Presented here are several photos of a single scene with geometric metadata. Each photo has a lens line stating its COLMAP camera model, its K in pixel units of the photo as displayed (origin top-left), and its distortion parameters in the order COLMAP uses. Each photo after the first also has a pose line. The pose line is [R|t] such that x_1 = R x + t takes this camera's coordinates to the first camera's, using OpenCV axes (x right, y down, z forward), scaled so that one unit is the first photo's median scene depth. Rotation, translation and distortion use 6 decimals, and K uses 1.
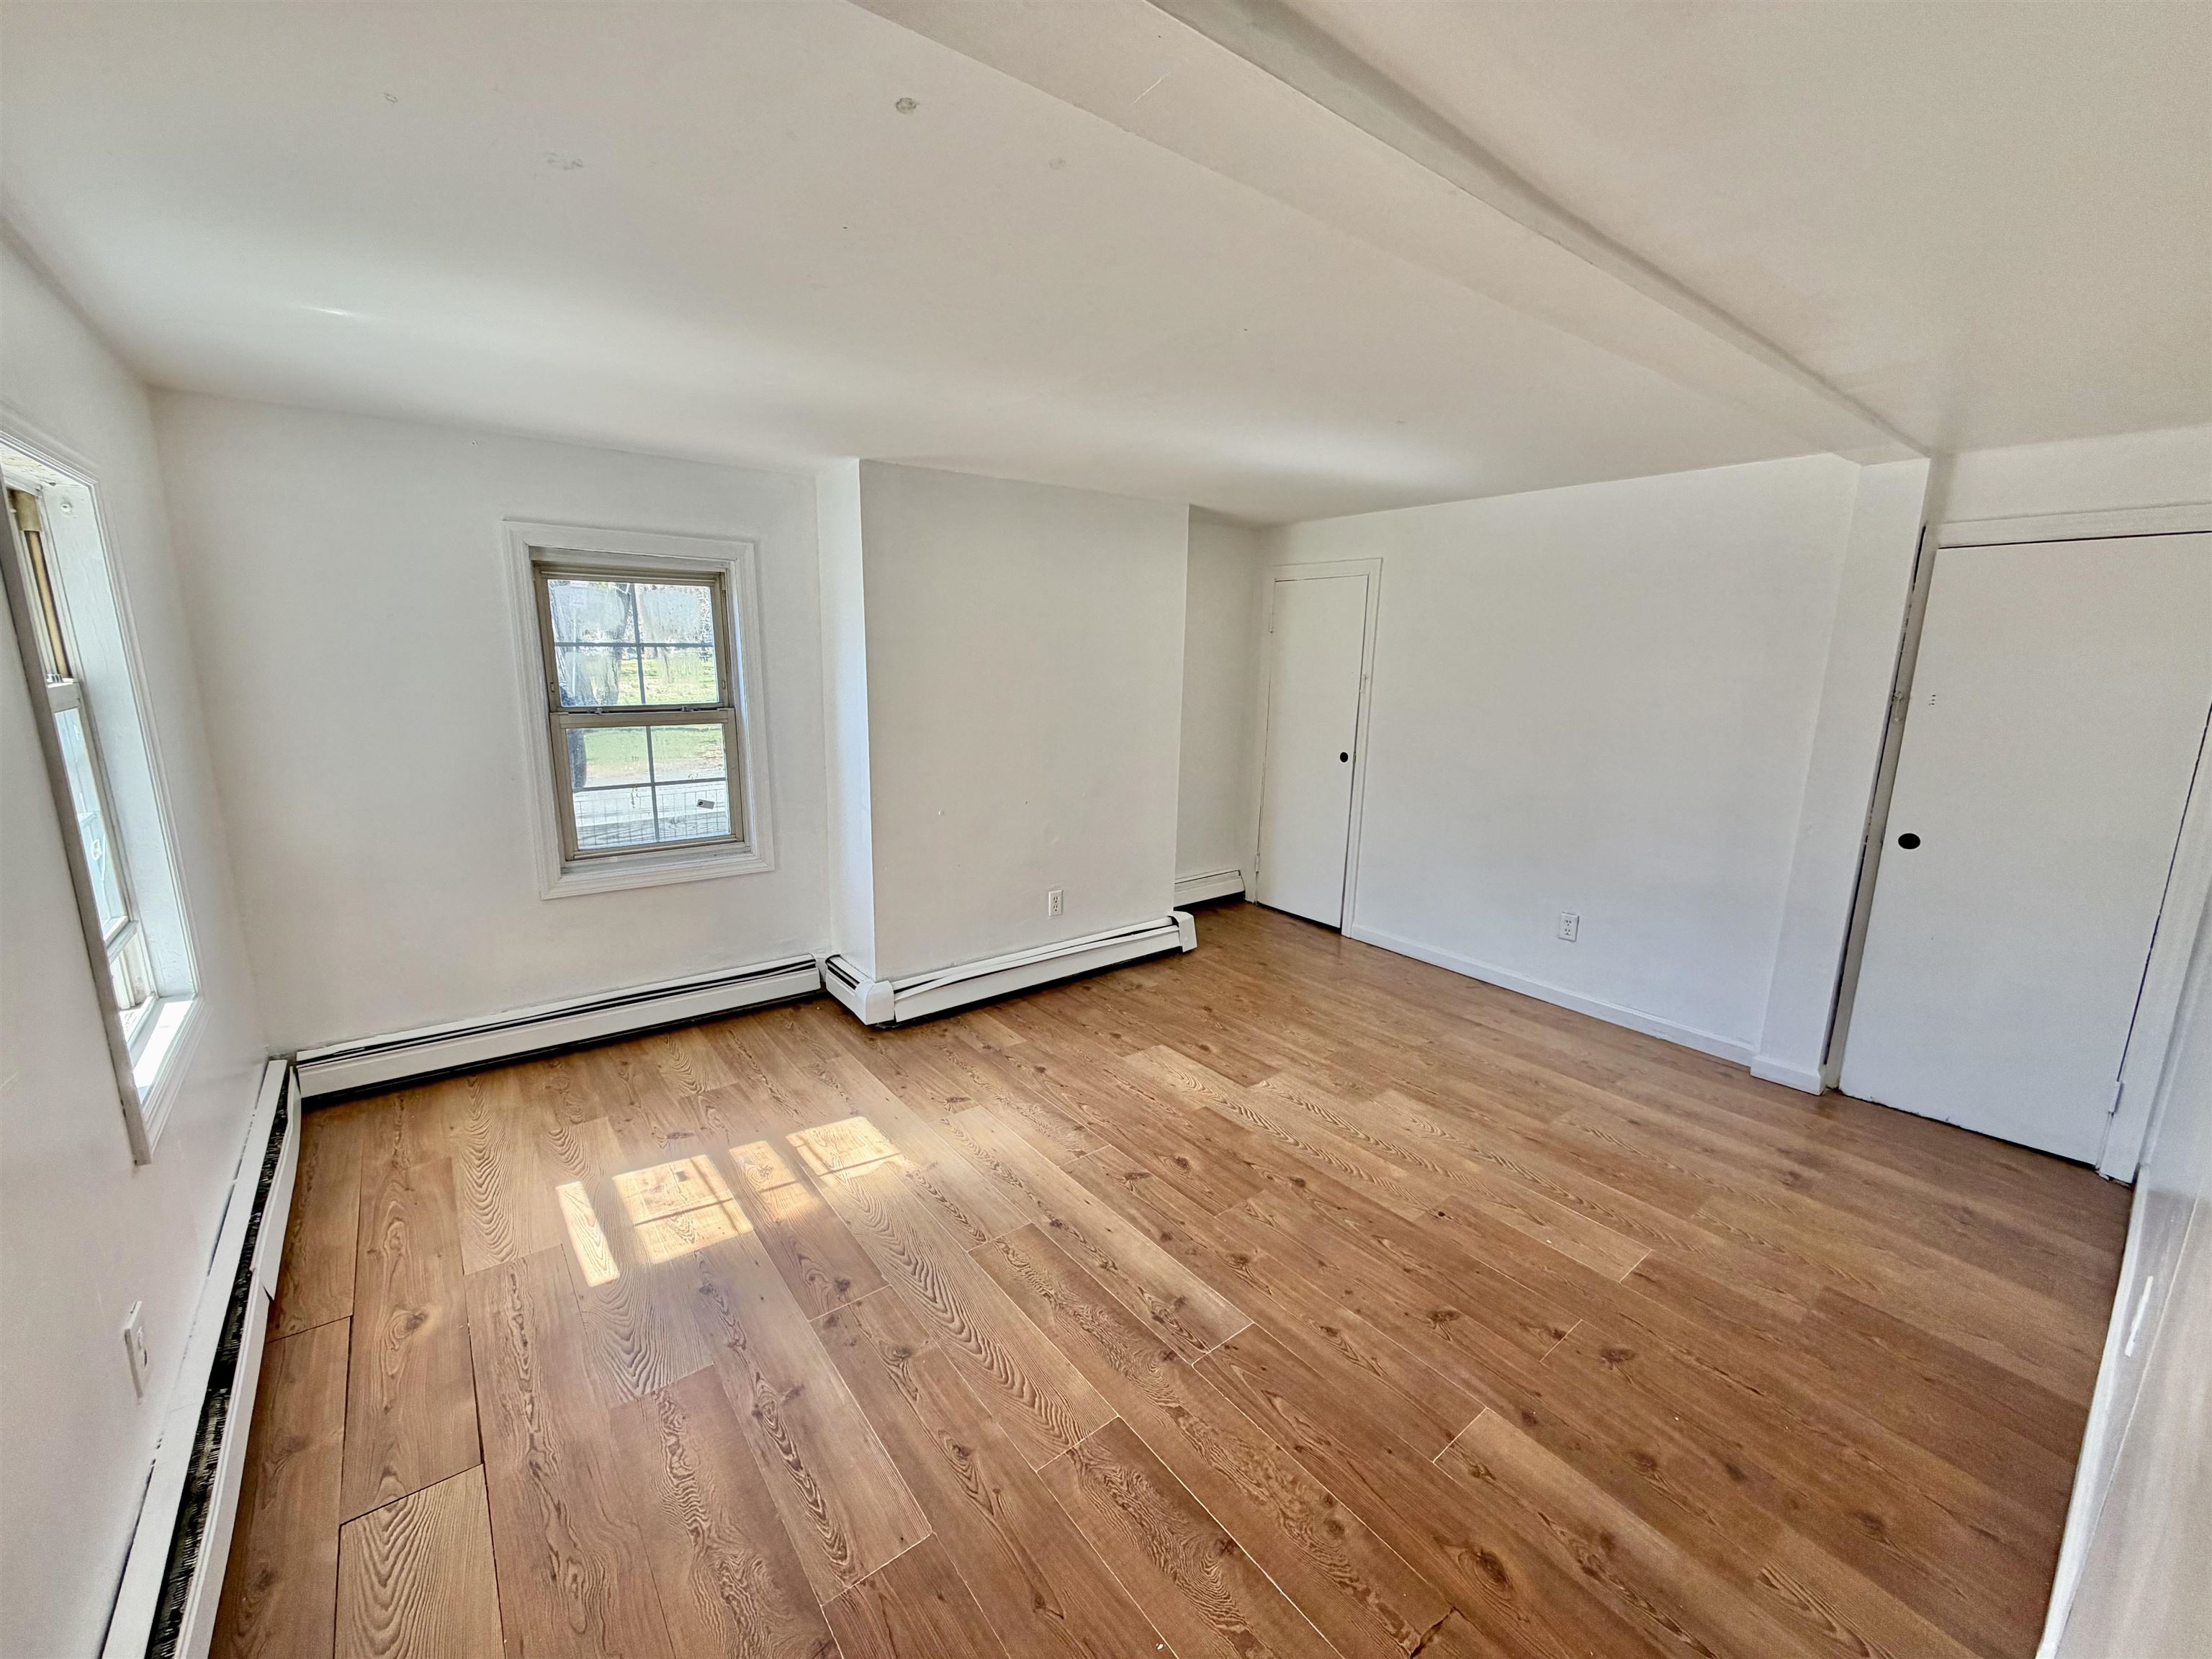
lens RADIAL K [[890.7, 0, 1107.8], [0, 890.7, 832.9], [0, 0, 1]] dist [0.004202, 0.000308]
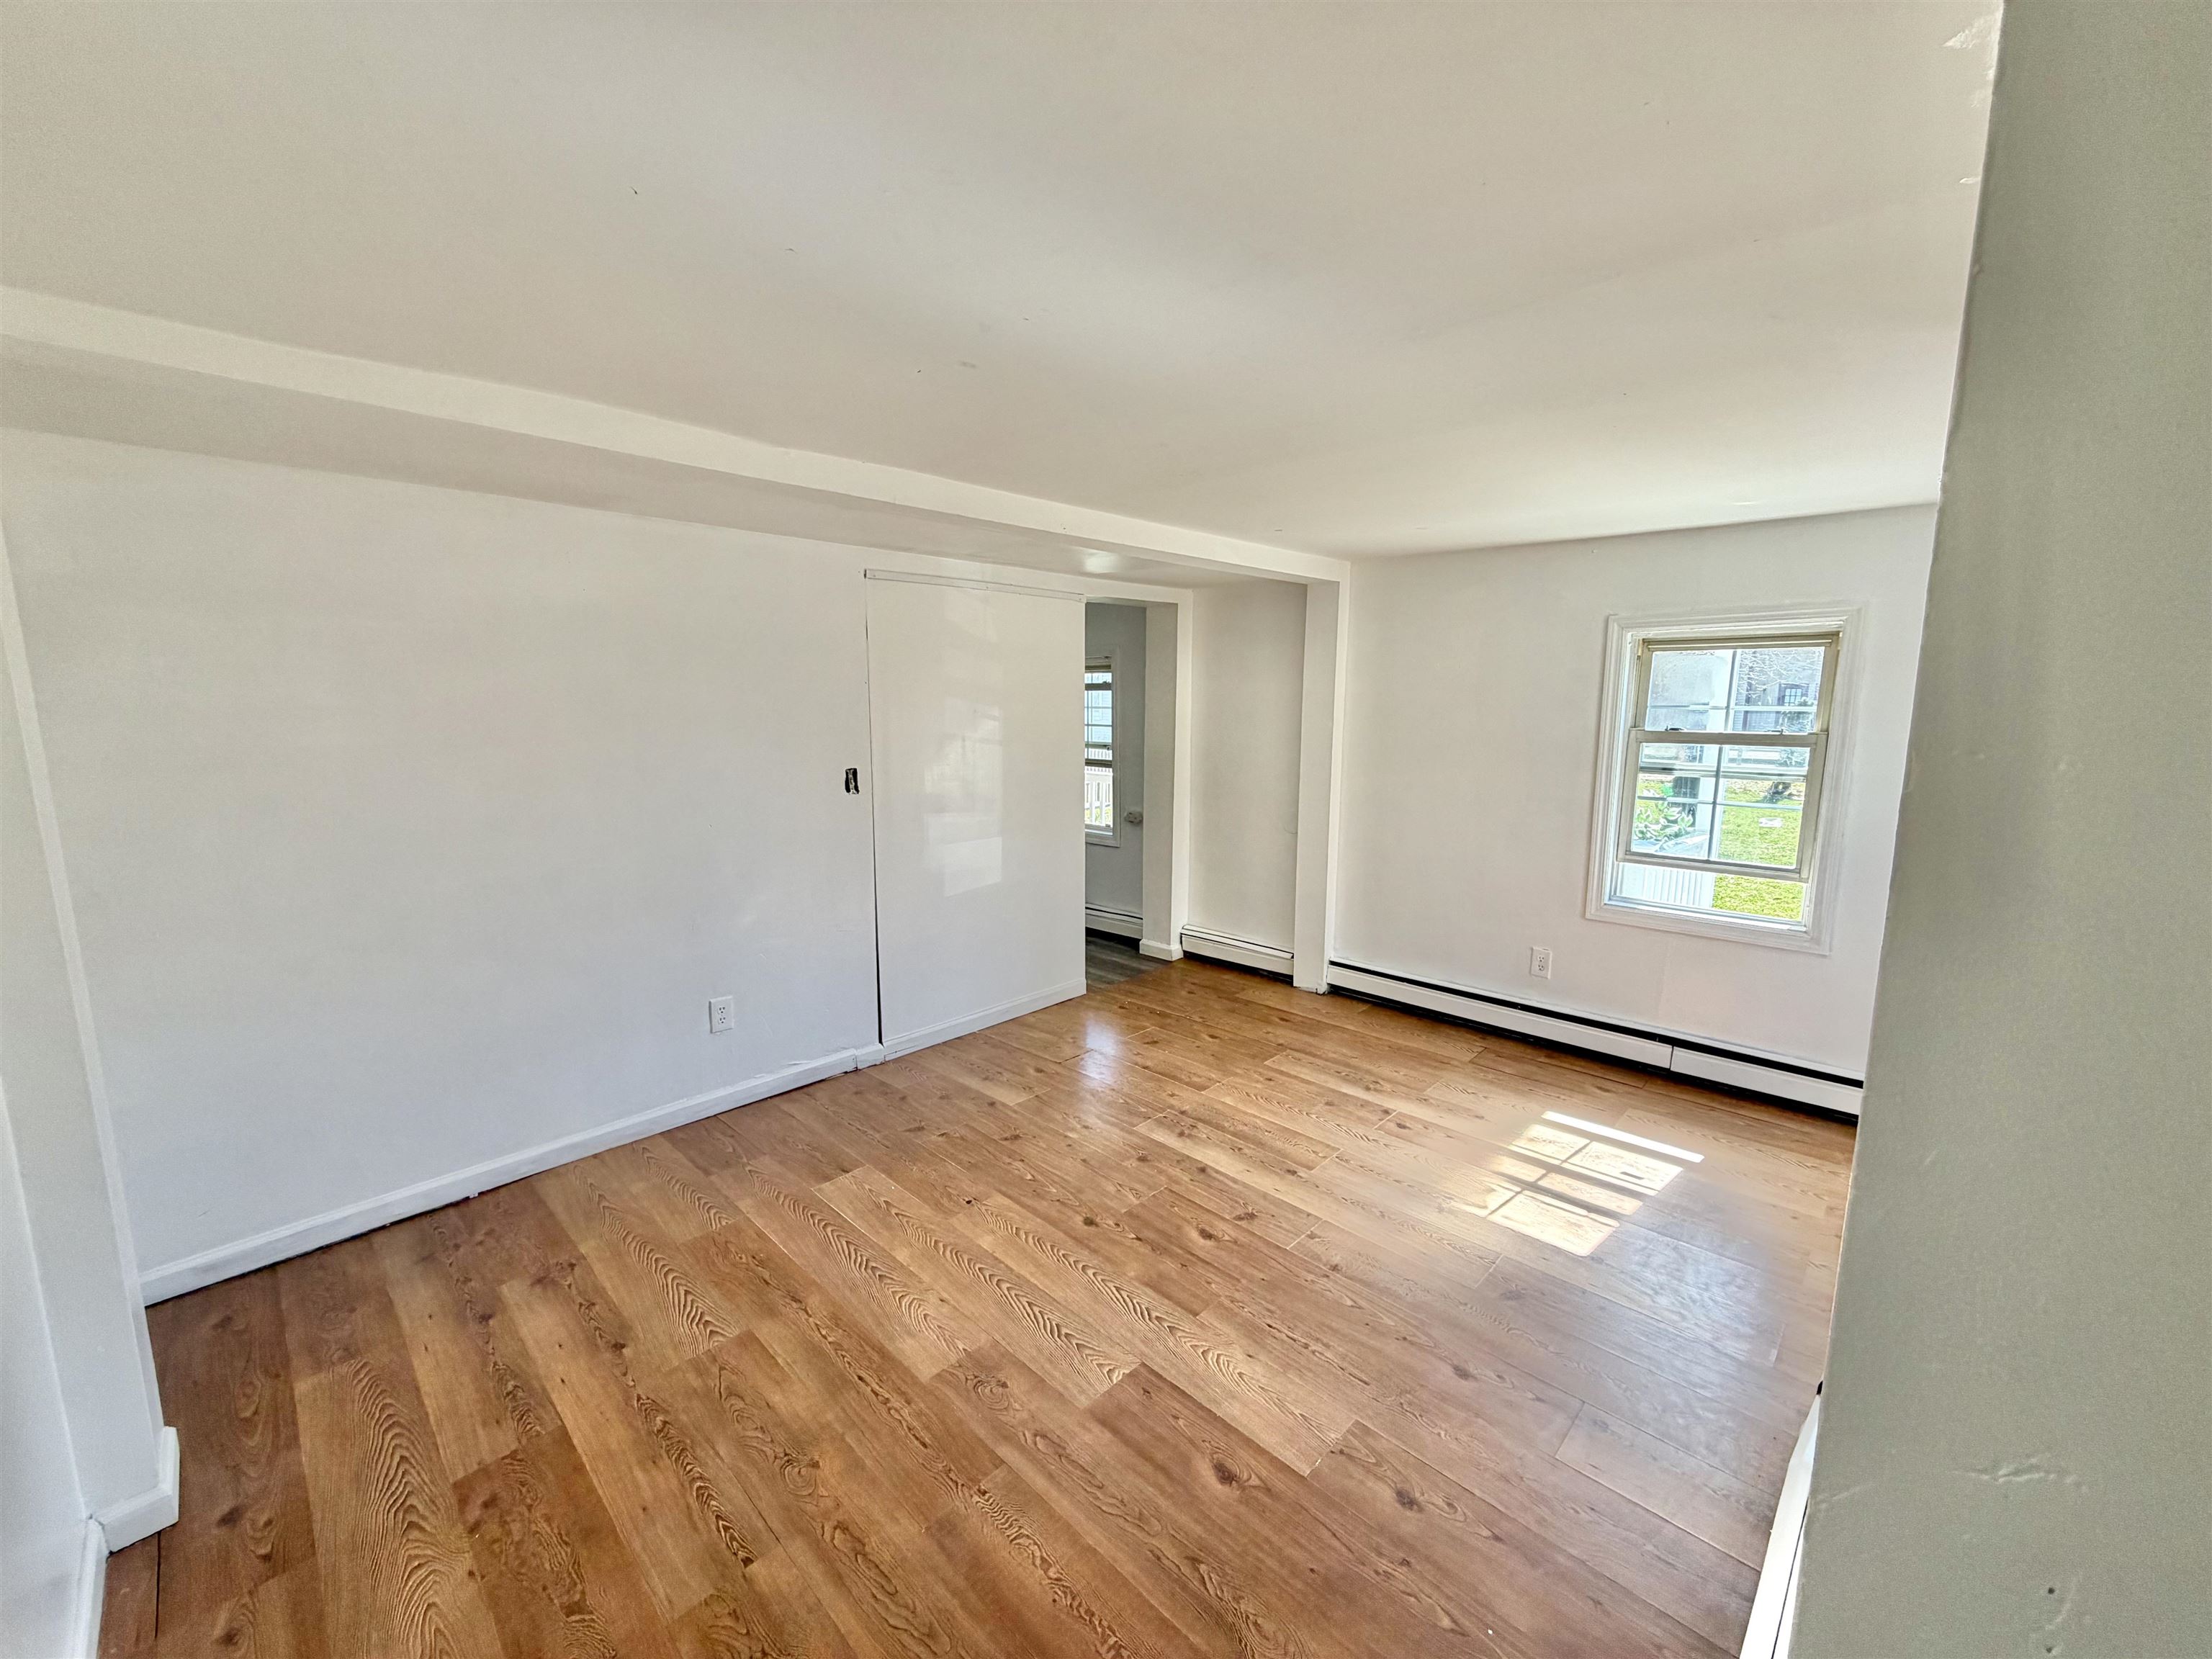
lens RADIAL K [[890.7, 0, 1106.4], [0, 890.7, 828.1], [0, 0, 1]] dist [0.004202, 0.000308]
pose [[-0.992185, 0.005381, -0.124656, 0.330753], [-0.038053, 0.938423, 0.343386, -0.399747], [0.118828, 0.345447, -0.930885, 1.854743]]
